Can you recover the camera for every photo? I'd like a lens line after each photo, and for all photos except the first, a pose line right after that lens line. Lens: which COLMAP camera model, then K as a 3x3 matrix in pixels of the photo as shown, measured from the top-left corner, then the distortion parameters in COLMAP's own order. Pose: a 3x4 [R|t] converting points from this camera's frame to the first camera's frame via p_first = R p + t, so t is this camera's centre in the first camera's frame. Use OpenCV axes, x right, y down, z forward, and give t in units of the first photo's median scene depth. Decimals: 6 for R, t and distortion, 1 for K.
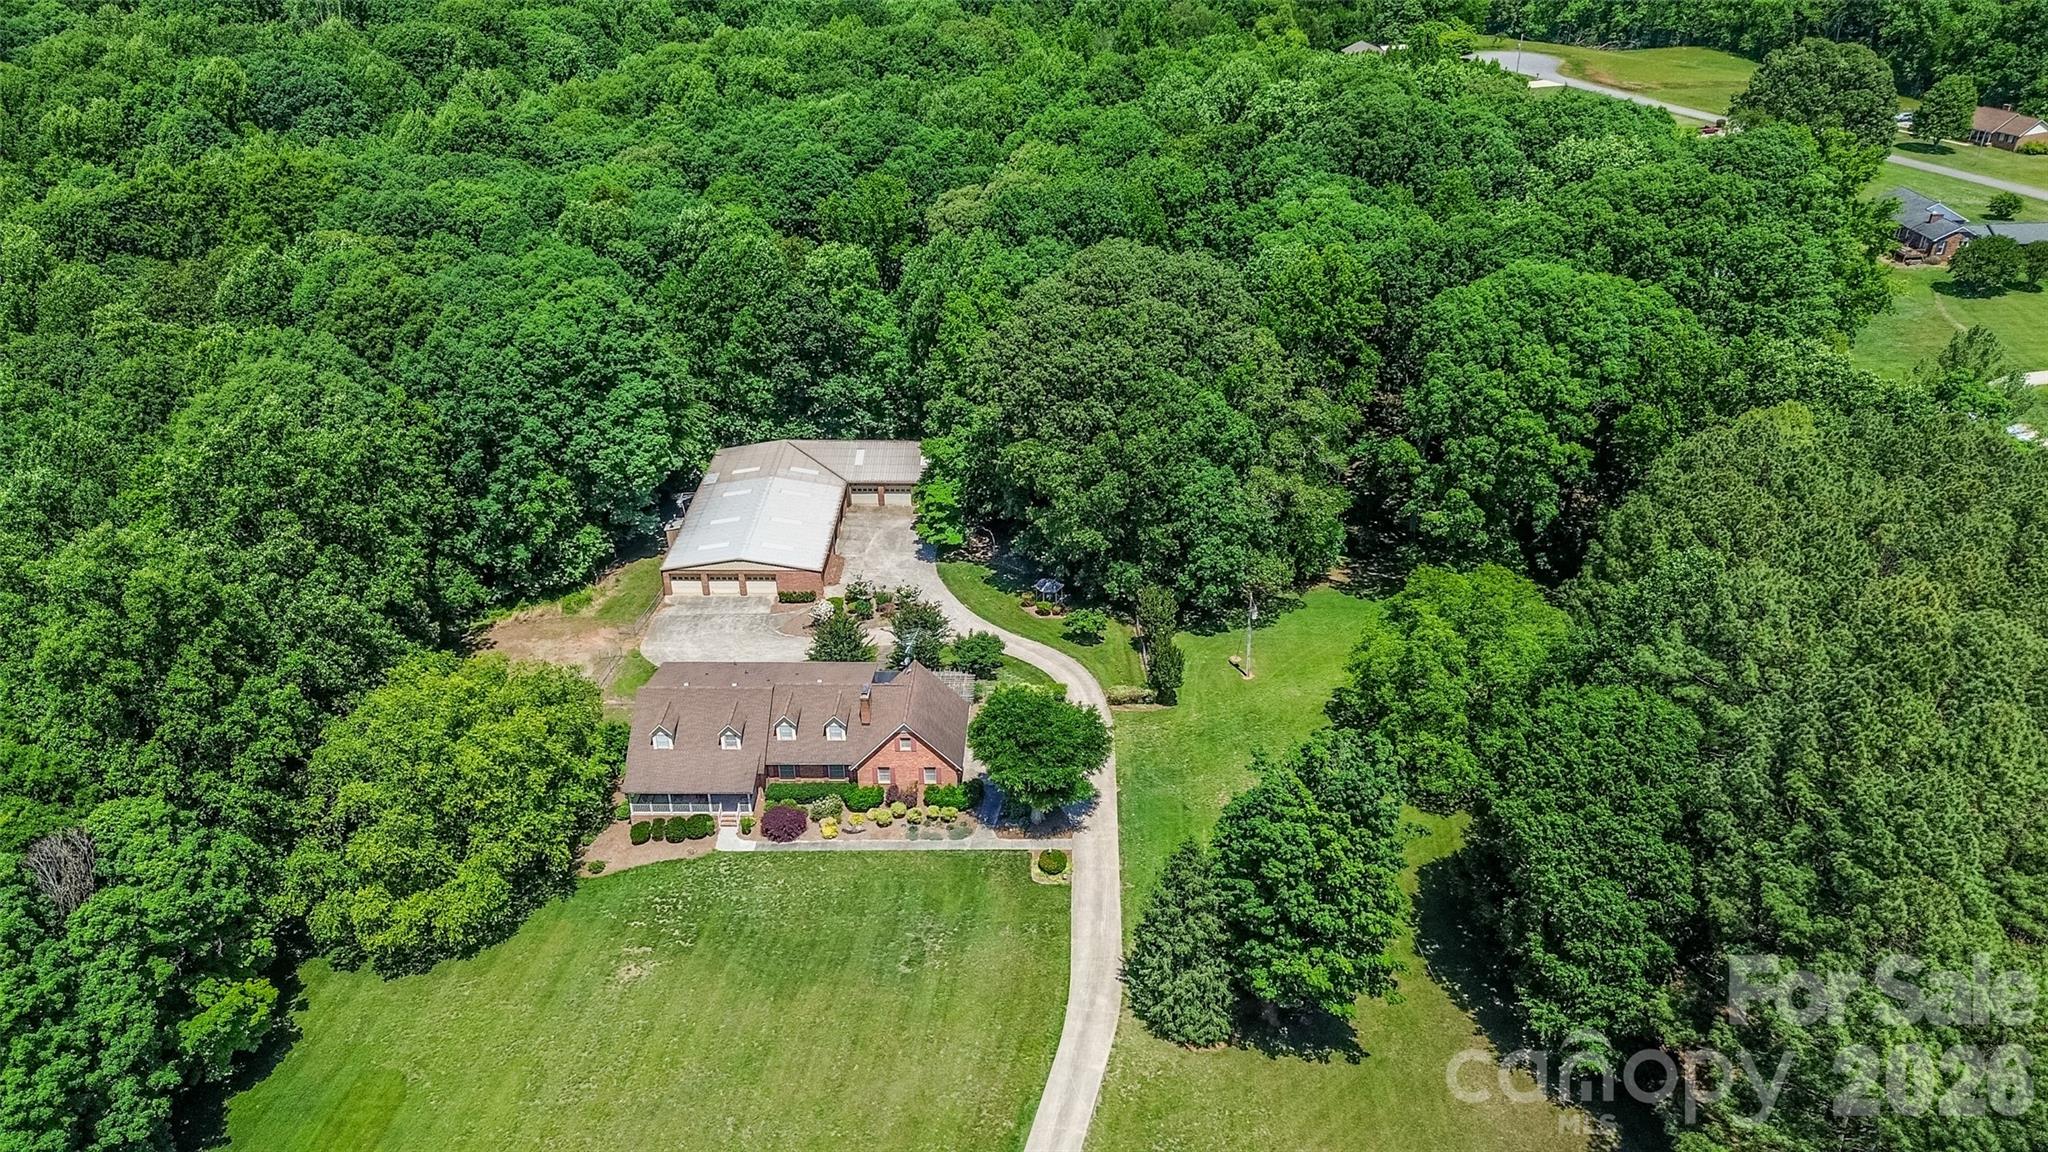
lens RADIAL K [[1449.2, 0, 1026.3], [0, 1449.2, 573.4], [0, 0, 1]] dist [0.049344, -0.041579]
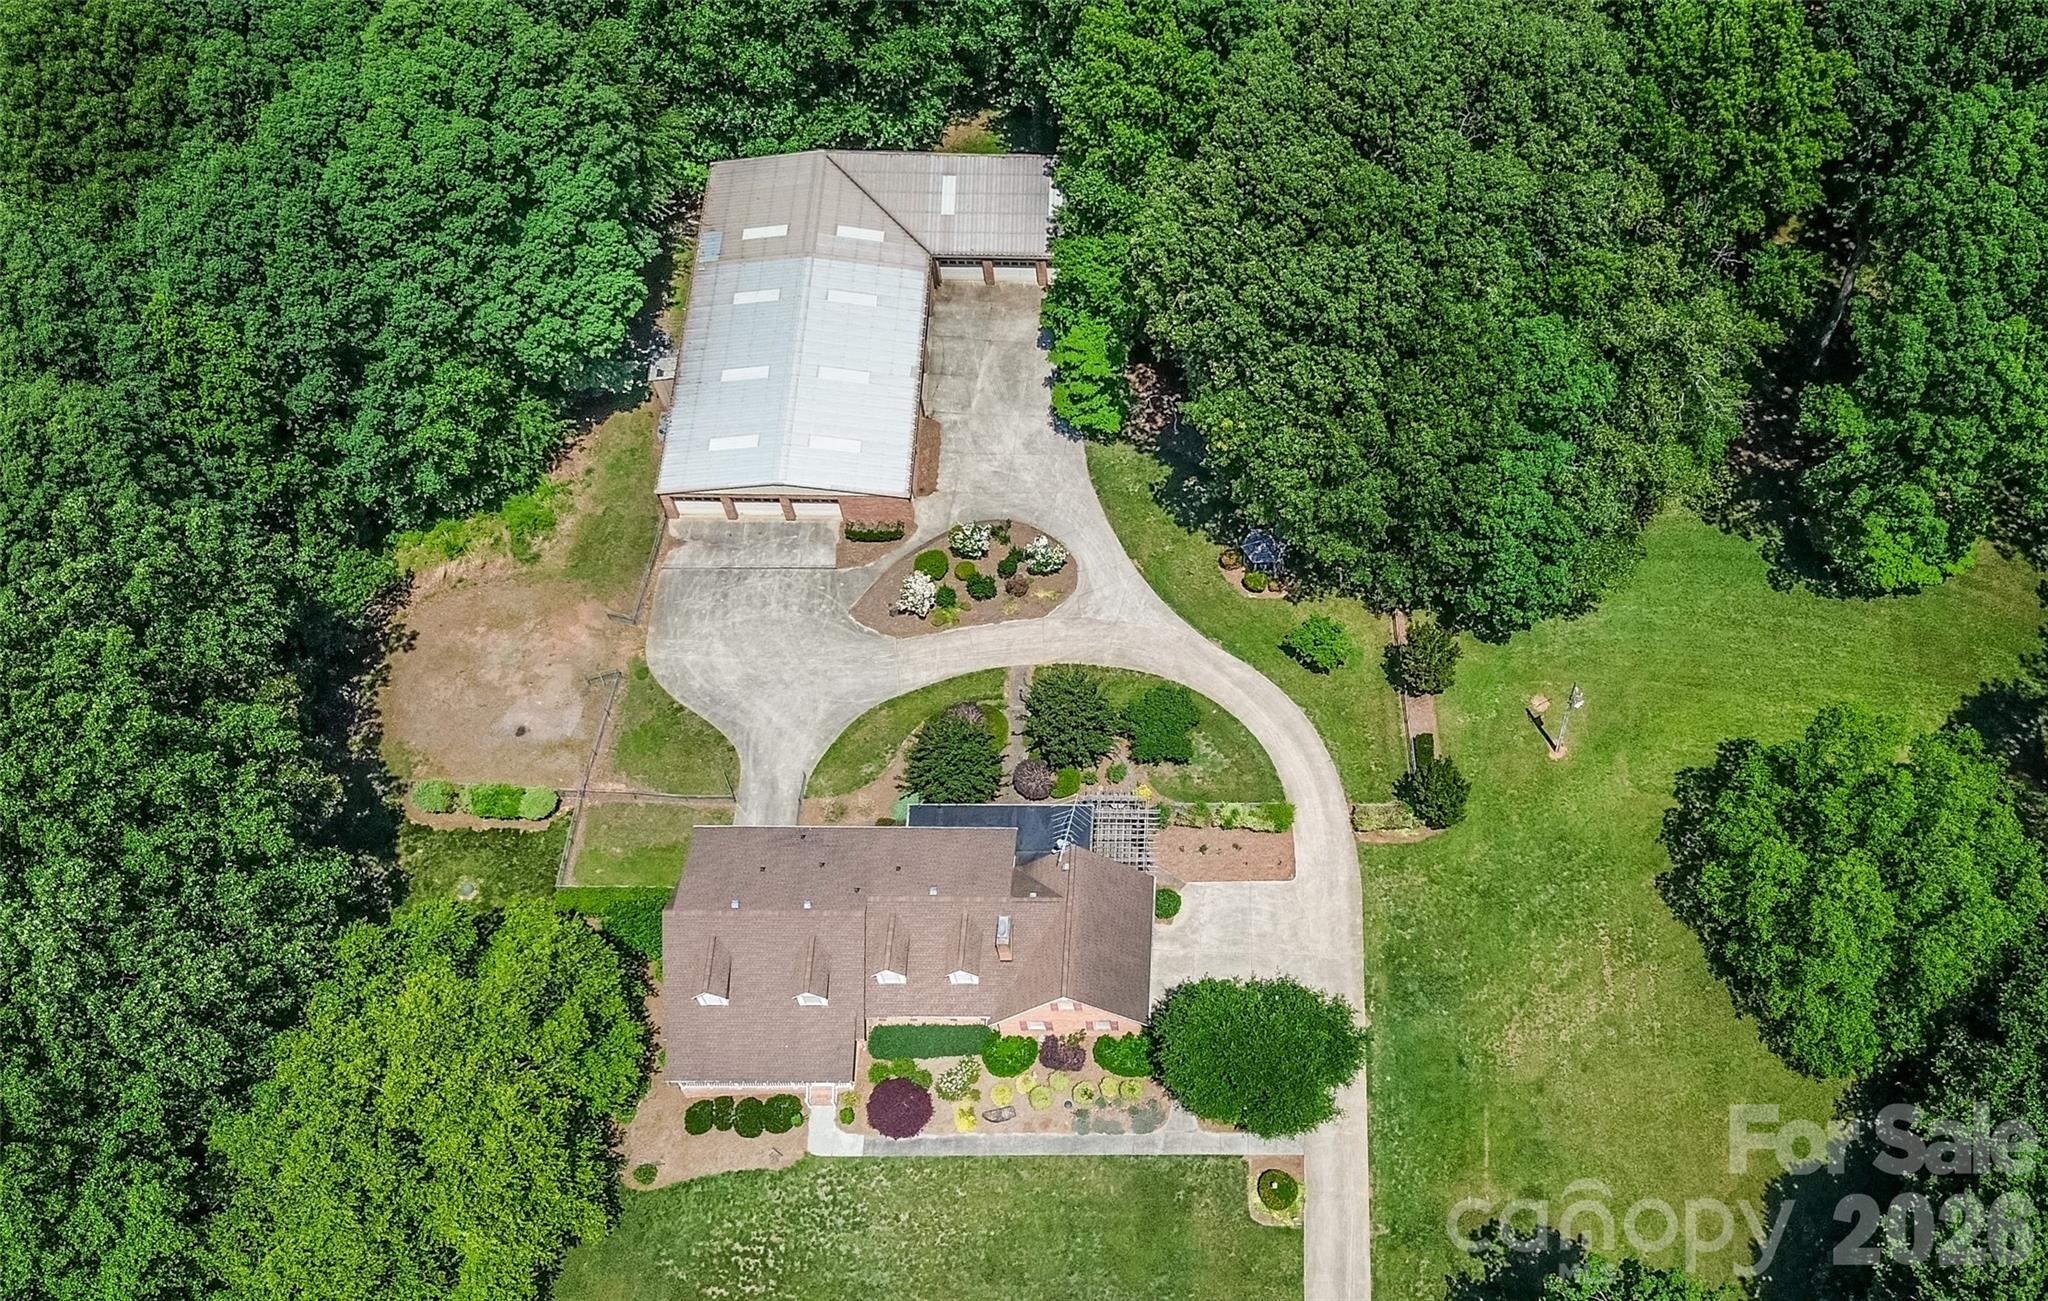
lens RADIAL K [[1938.3, 0, 1240.4], [0, 1938.3, 678.6], [0, 0, 1]] dist [0.035126, 0.006374]
pose [[0.999395, -0.003203, 0.034641, -0.025289], [-0.015147, 0.856354, 0.516167, -0.394811], [-0.031319, -0.516379, 0.855787, 0.225545]]
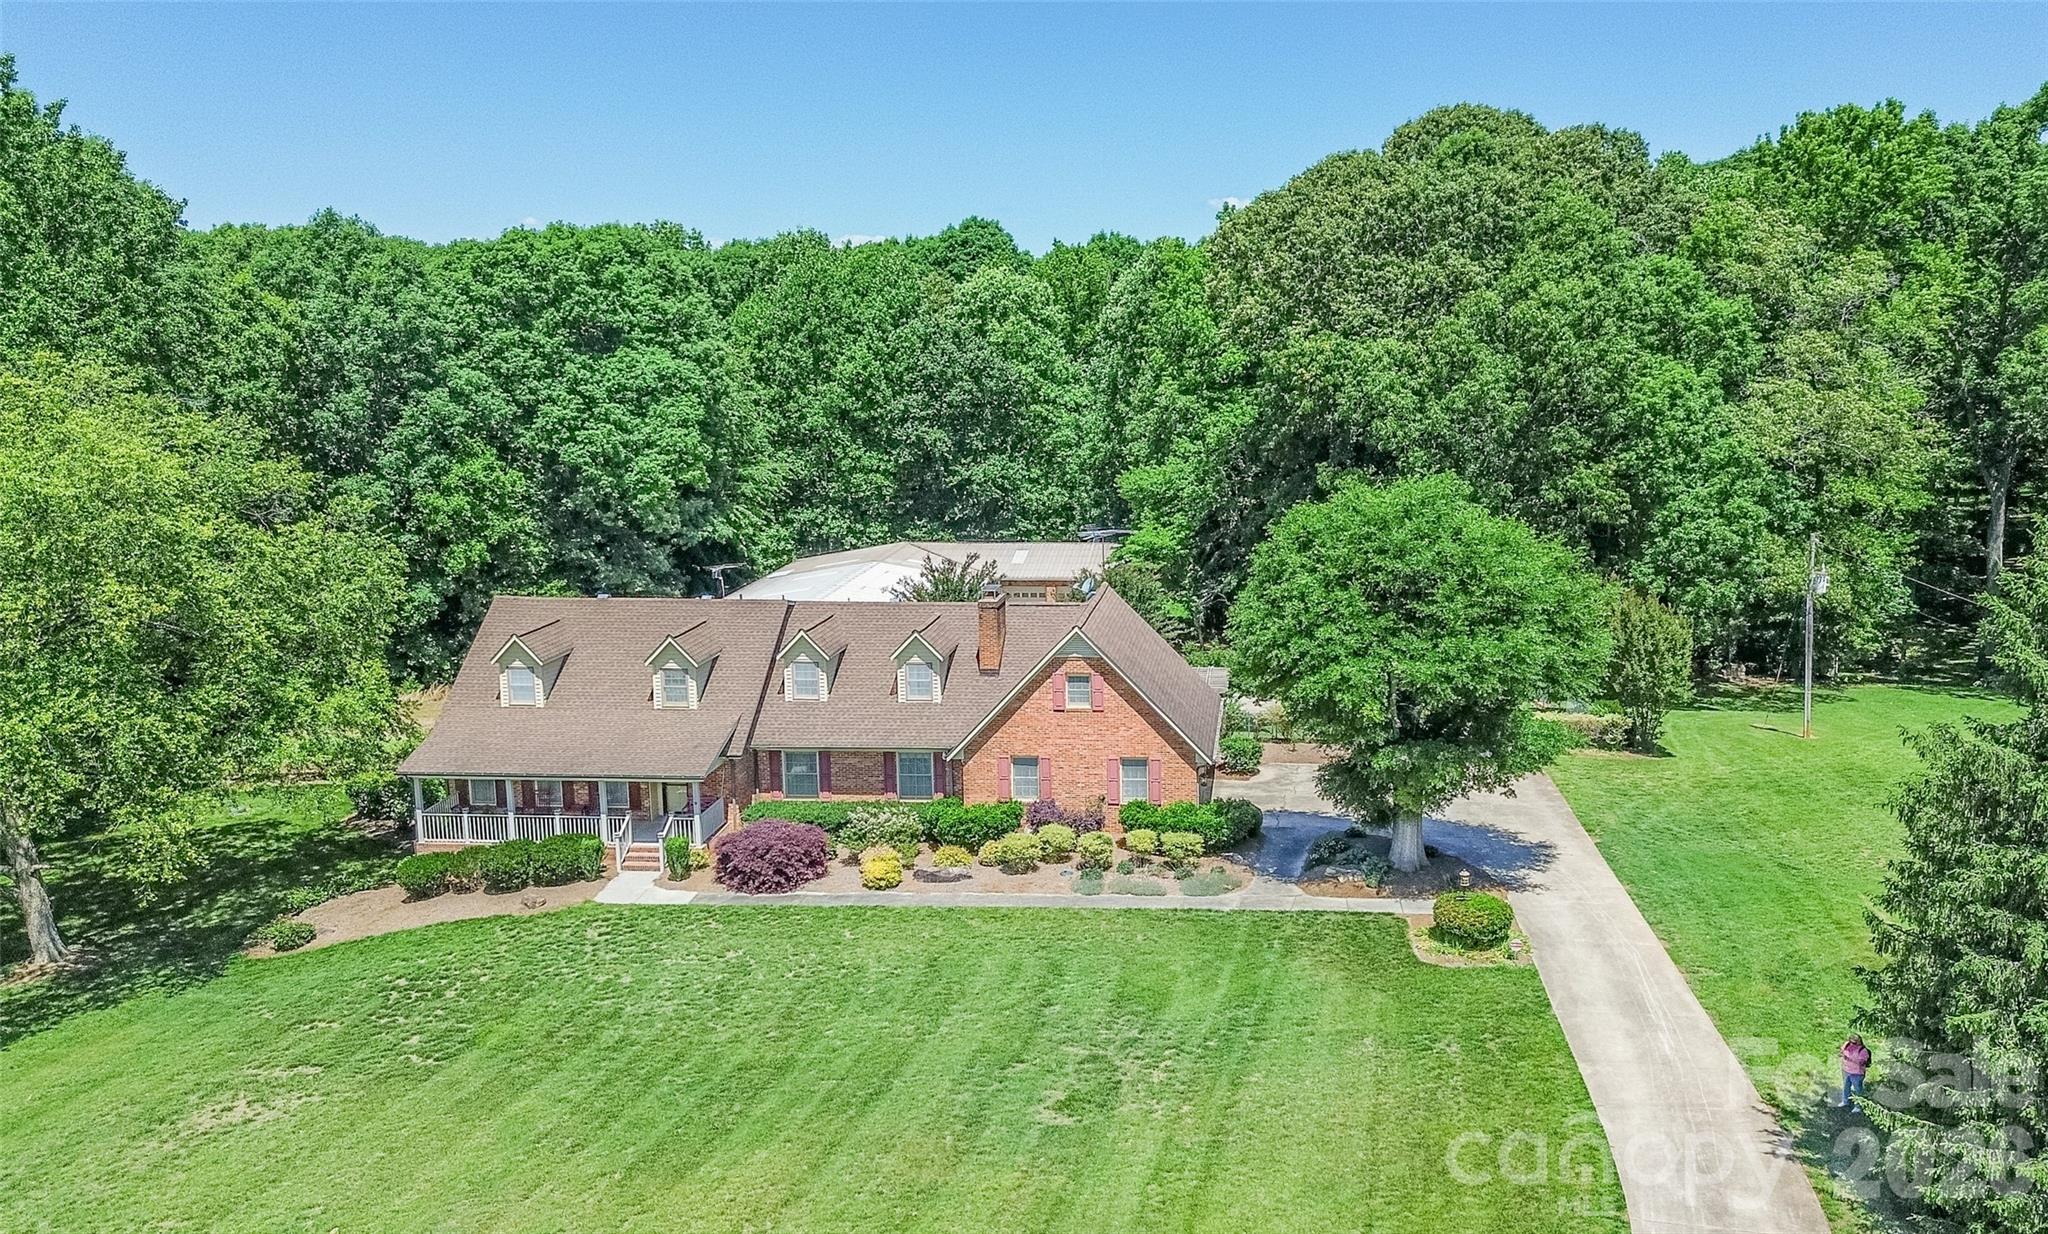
lens RADIAL K [[1581.2, 0, 1088.2], [0, 1581.2, 612.1], [0, 0, 1]] dist [0.122428, -0.278230]
pose [[0.996252, 0.007248, -0.086189, -0.032955], [-0.035401, 0.943363, -0.329869, 0.196507], [0.078916, 0.331684, 0.940084, 0.446739]]
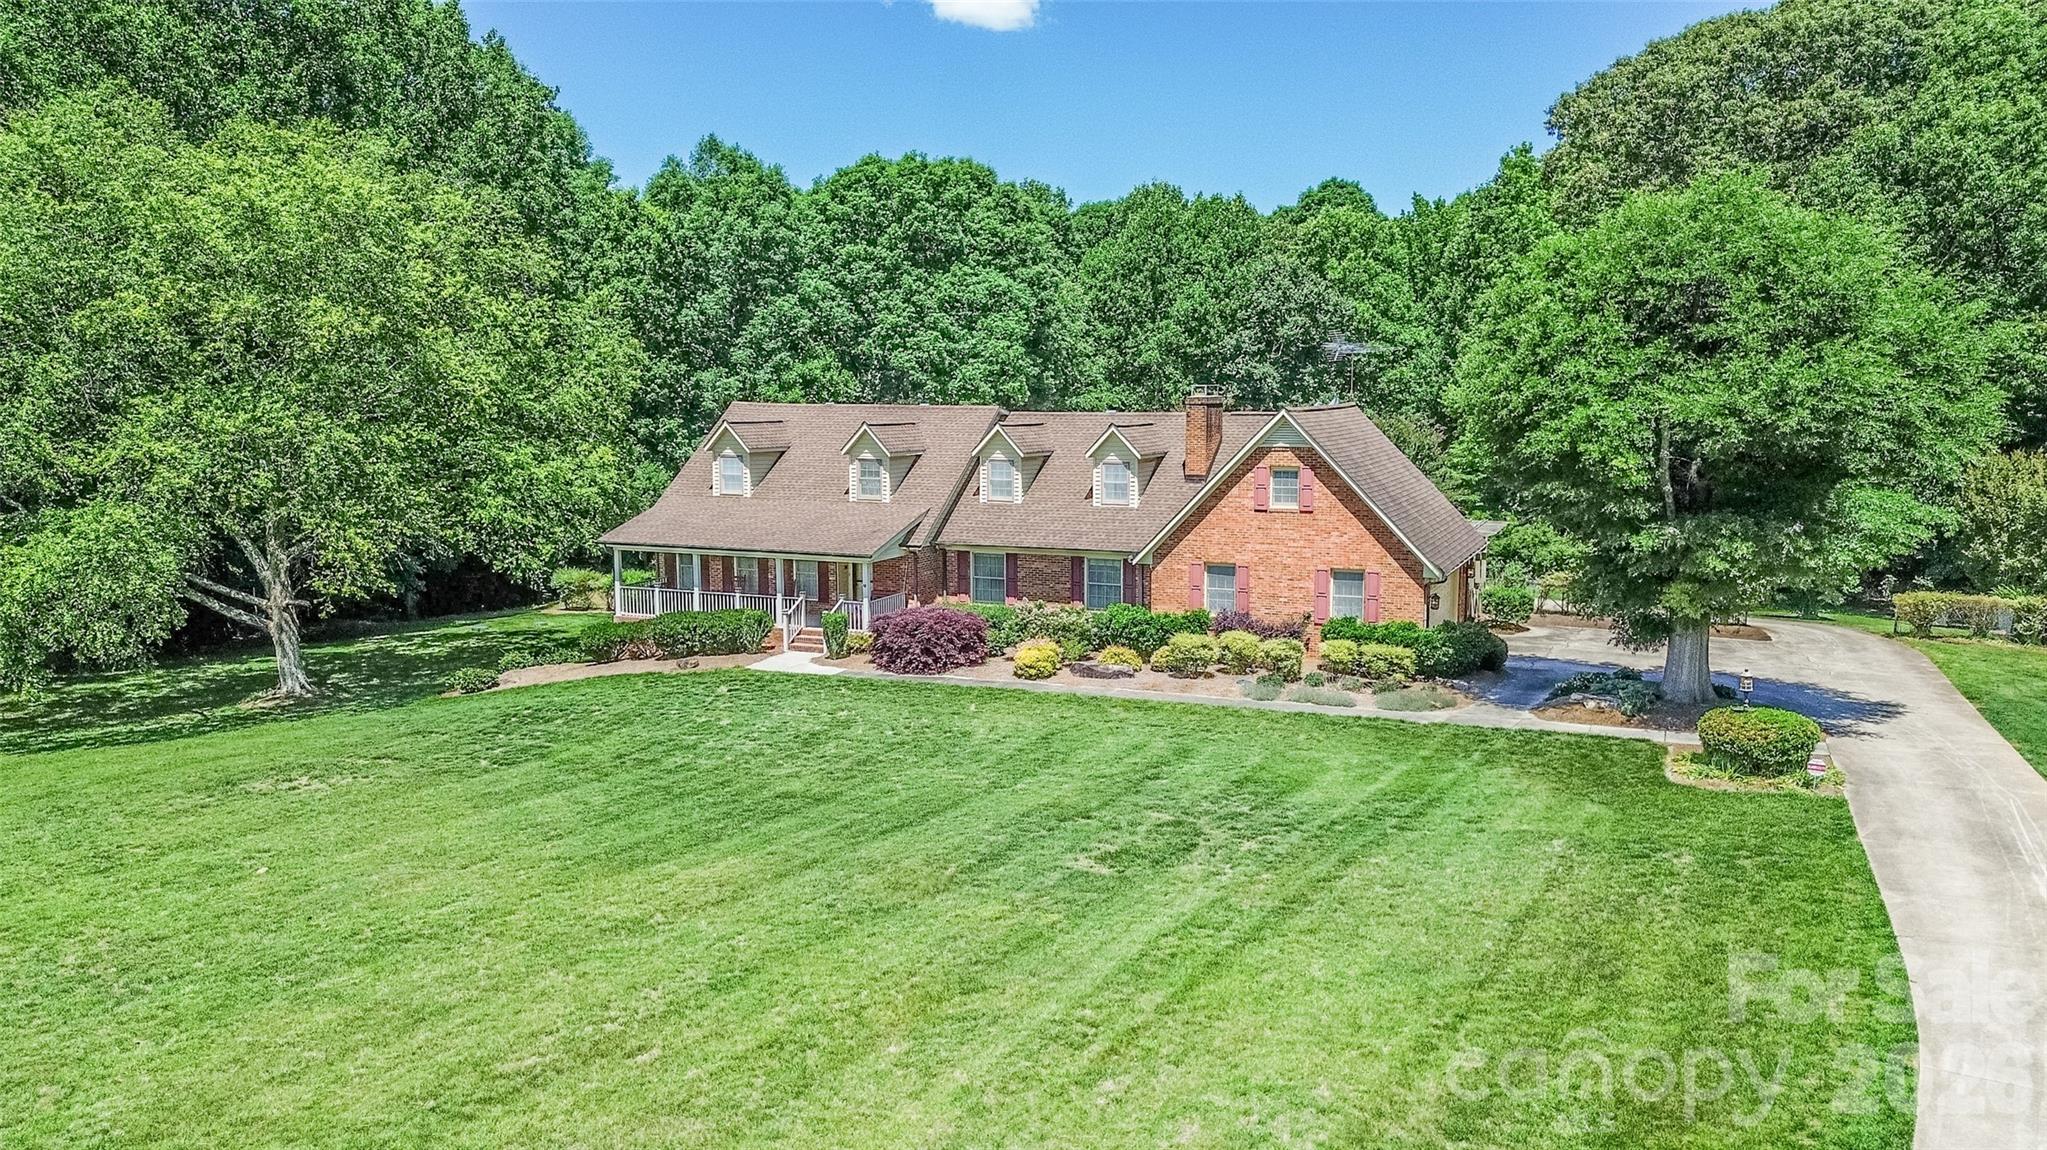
lens RADIAL K [[1441.2, 0, 1023.5], [0, 1441.2, 575.0], [0, 0, 1]] dist [0.101545, -0.094793]
pose [[0.920912, 0.051778, -0.386316, -0.002252], [-0.192403, 0.922352, -0.335033, 0.215909], [0.338972, 0.382864, 0.859367, 0.537036]]
